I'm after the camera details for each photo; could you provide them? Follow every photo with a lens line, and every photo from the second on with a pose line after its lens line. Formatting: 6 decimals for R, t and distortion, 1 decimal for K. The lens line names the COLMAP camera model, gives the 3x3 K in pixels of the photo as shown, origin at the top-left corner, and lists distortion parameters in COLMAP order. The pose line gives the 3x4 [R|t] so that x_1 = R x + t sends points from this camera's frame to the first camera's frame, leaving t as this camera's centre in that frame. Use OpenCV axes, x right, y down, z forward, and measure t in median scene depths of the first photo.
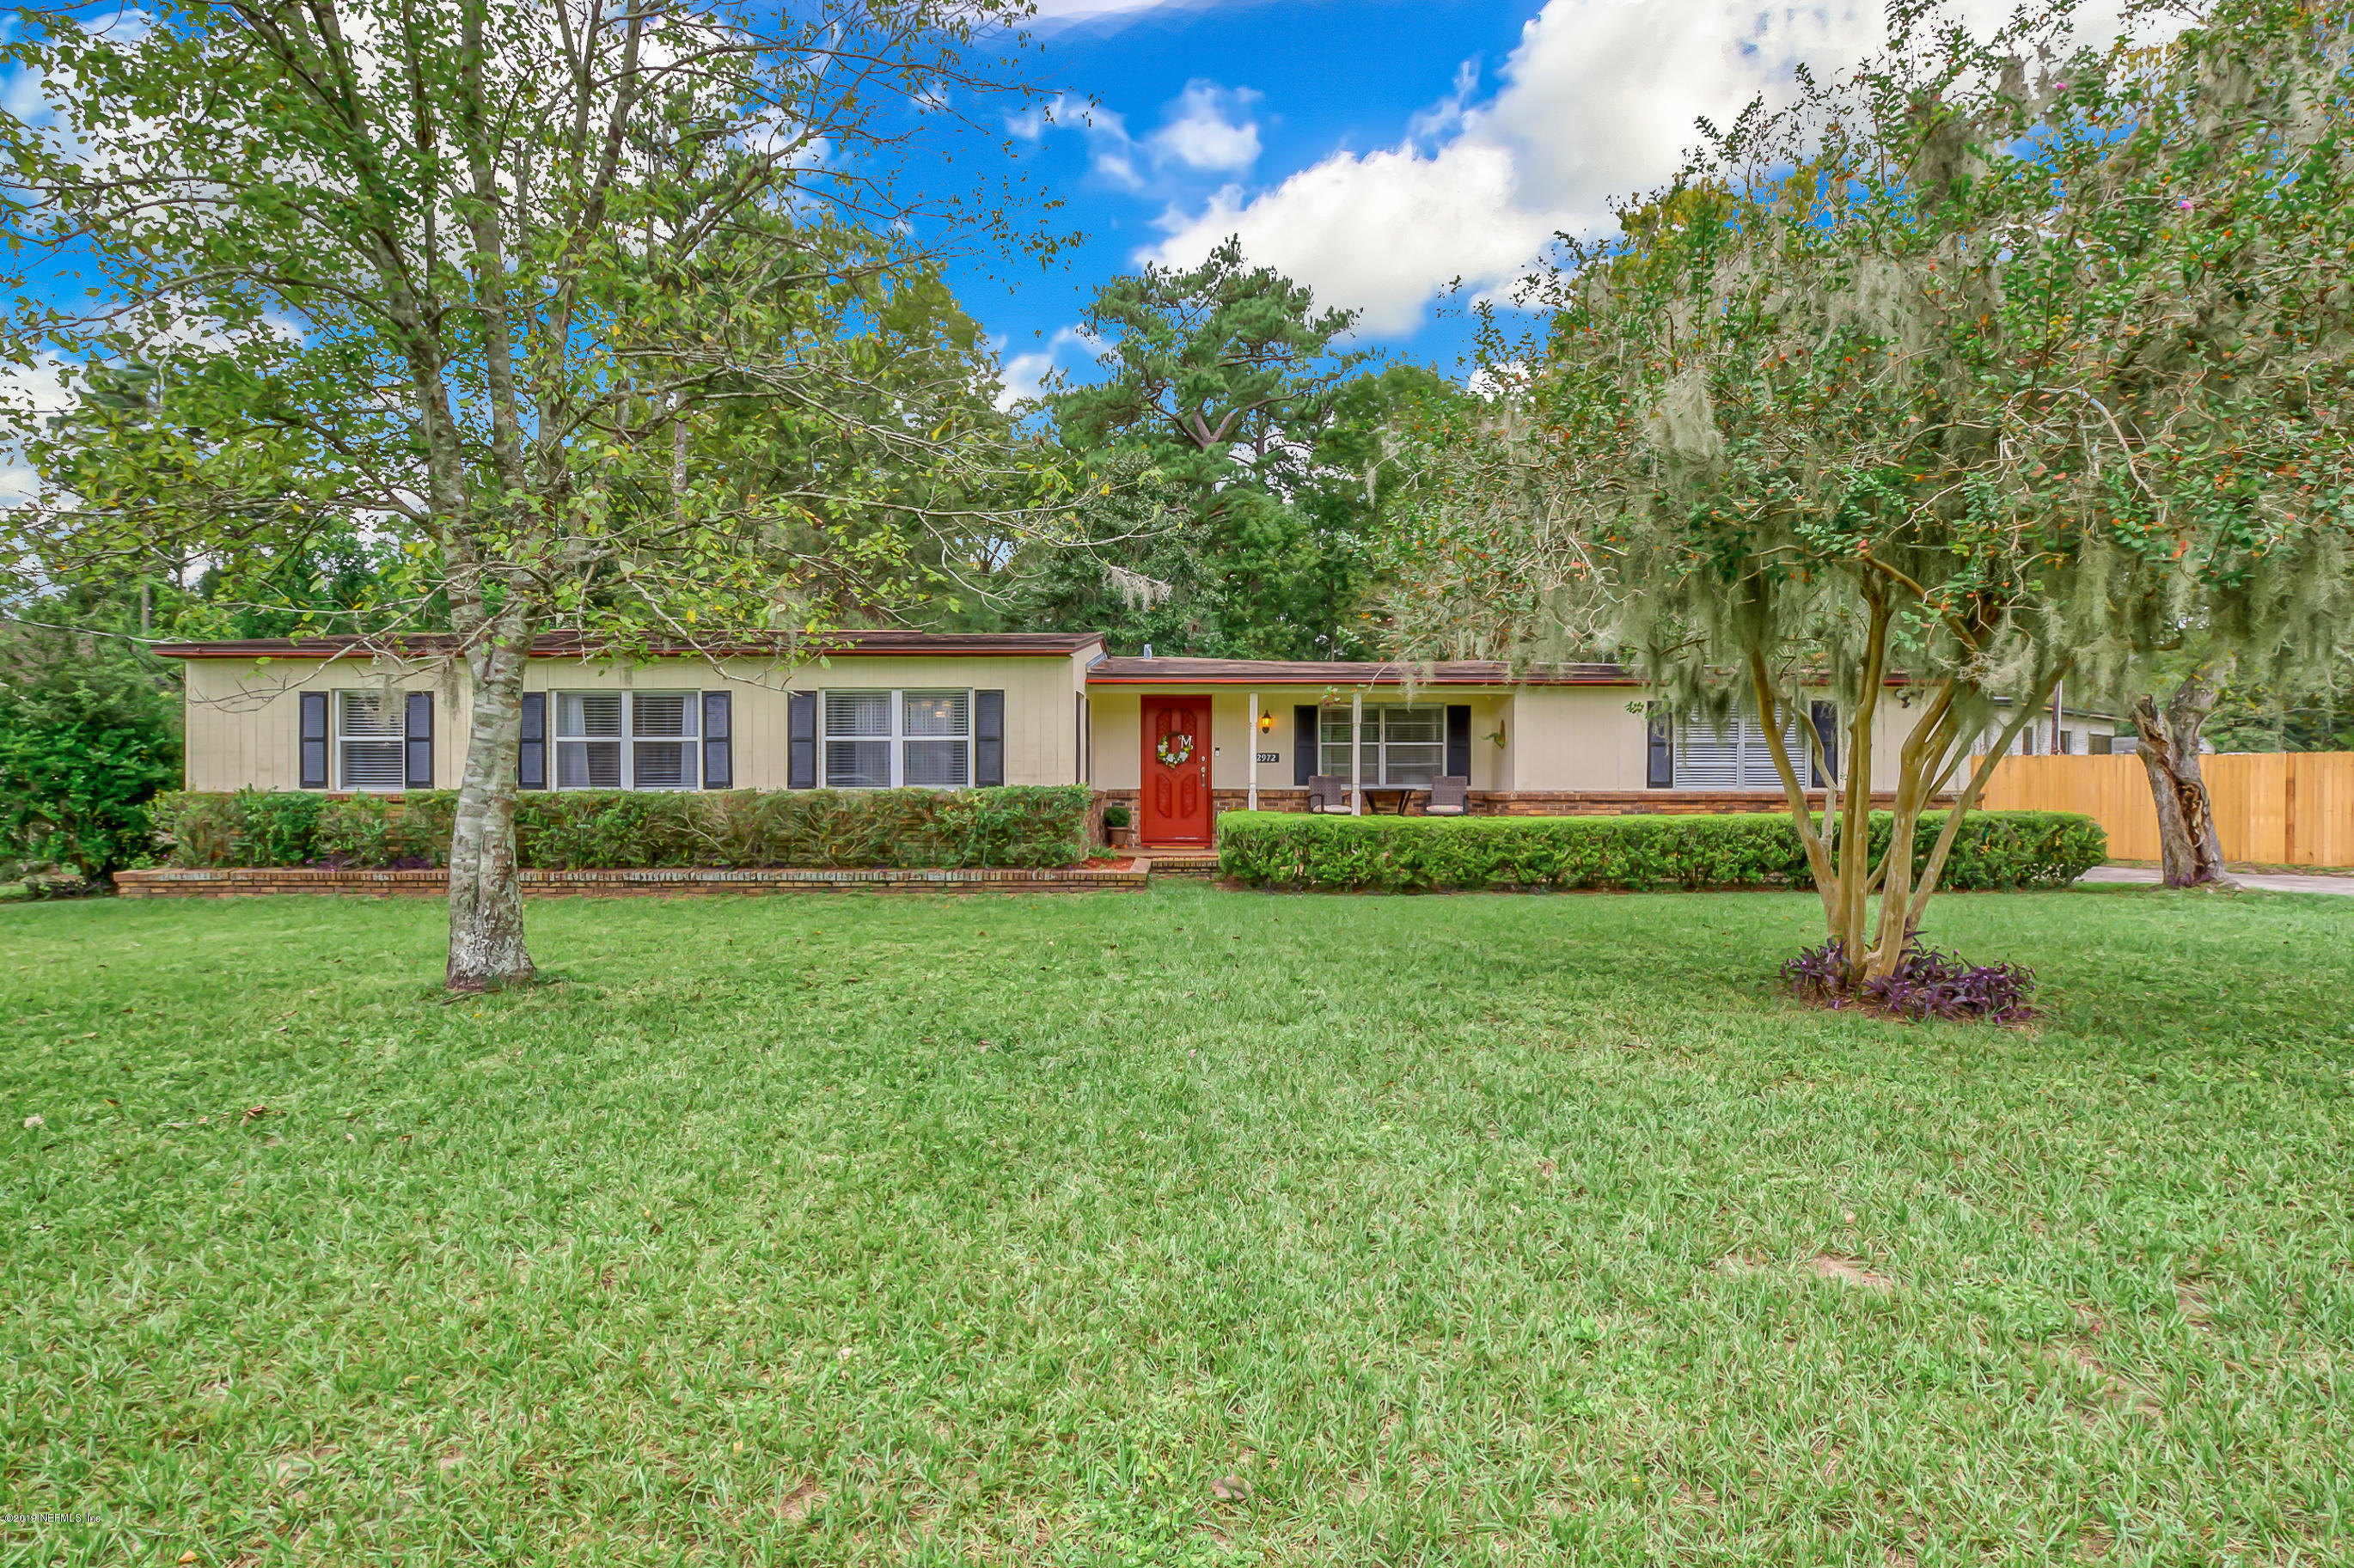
lens RADIAL K [[1117.8, 0, 1177.7], [0, 1117.8, 792.2], [0, 0, 1]] dist [-0.020939, 0.011788]
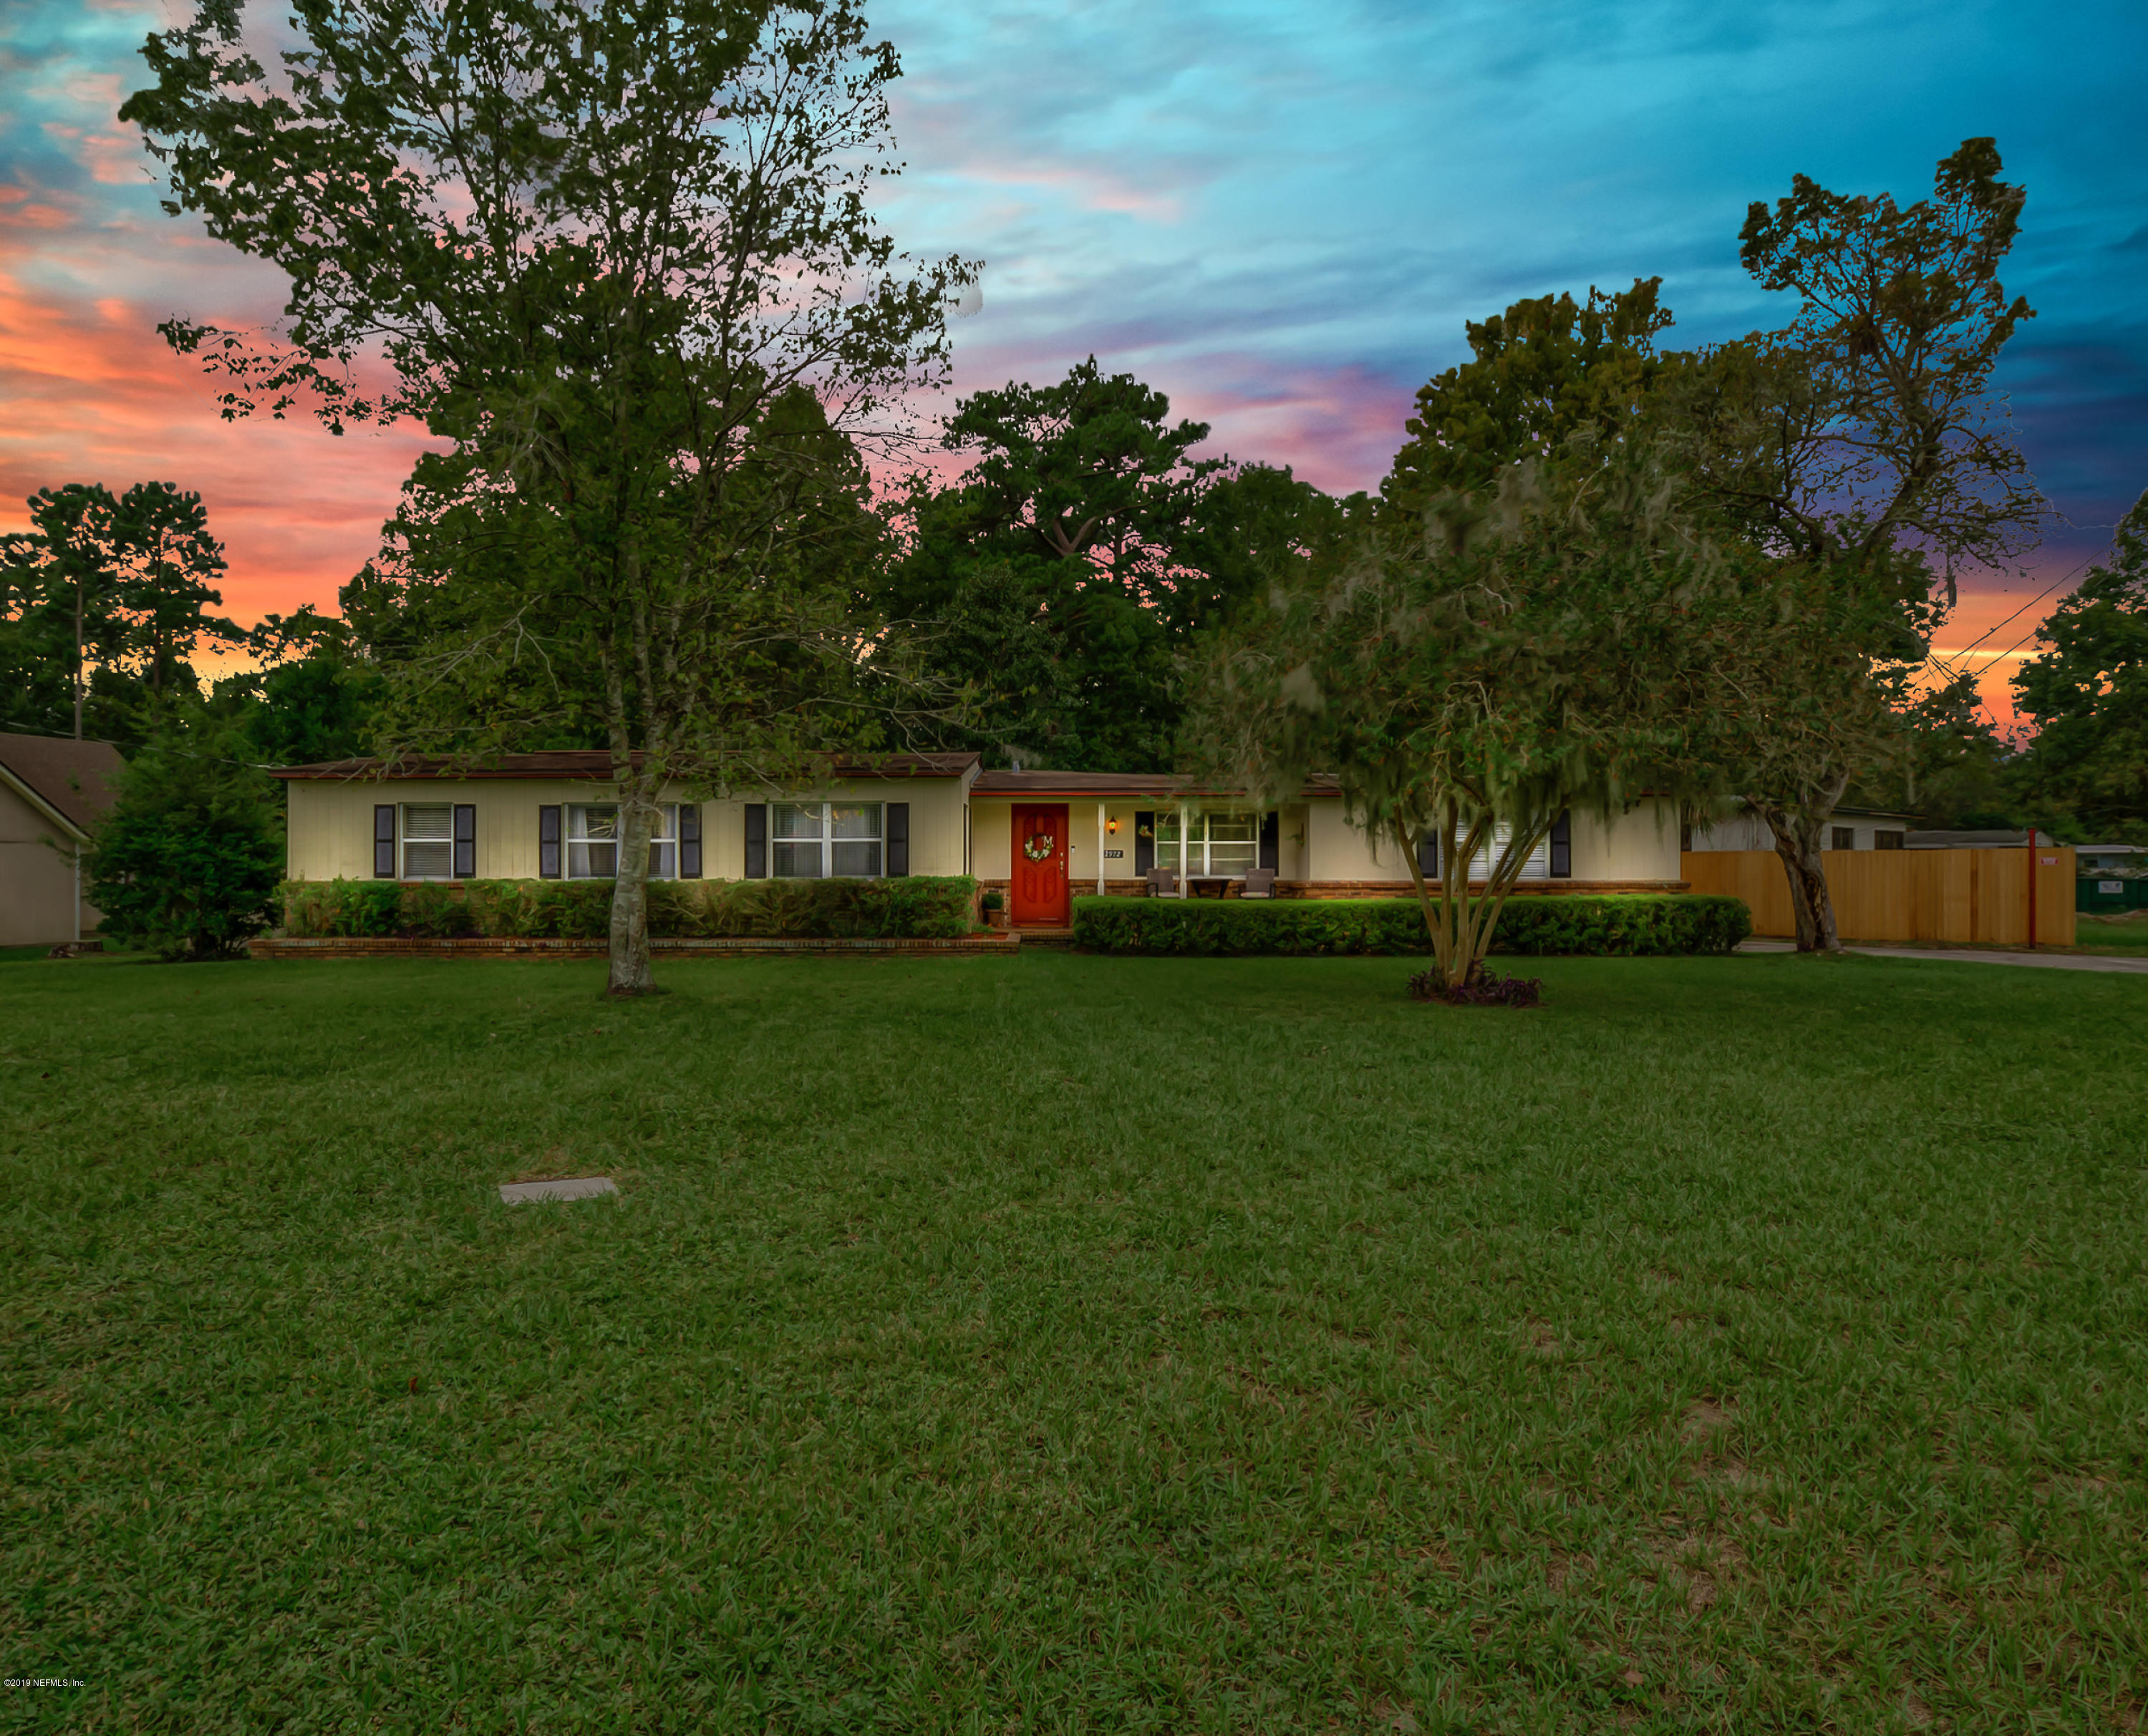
lens RADIAL K [[1393.9, 0, 1074.0], [0, 1393.9, 868.0], [0, 0, 1]] dist [-0.001079, -0.000063]
pose [[0.999535, -0.000234, 0.030484, -0.011421], [0.000717, 0.999875, -0.015822, 0.009831], [-0.030476, 0.015836, 0.999410, -0.584100]]
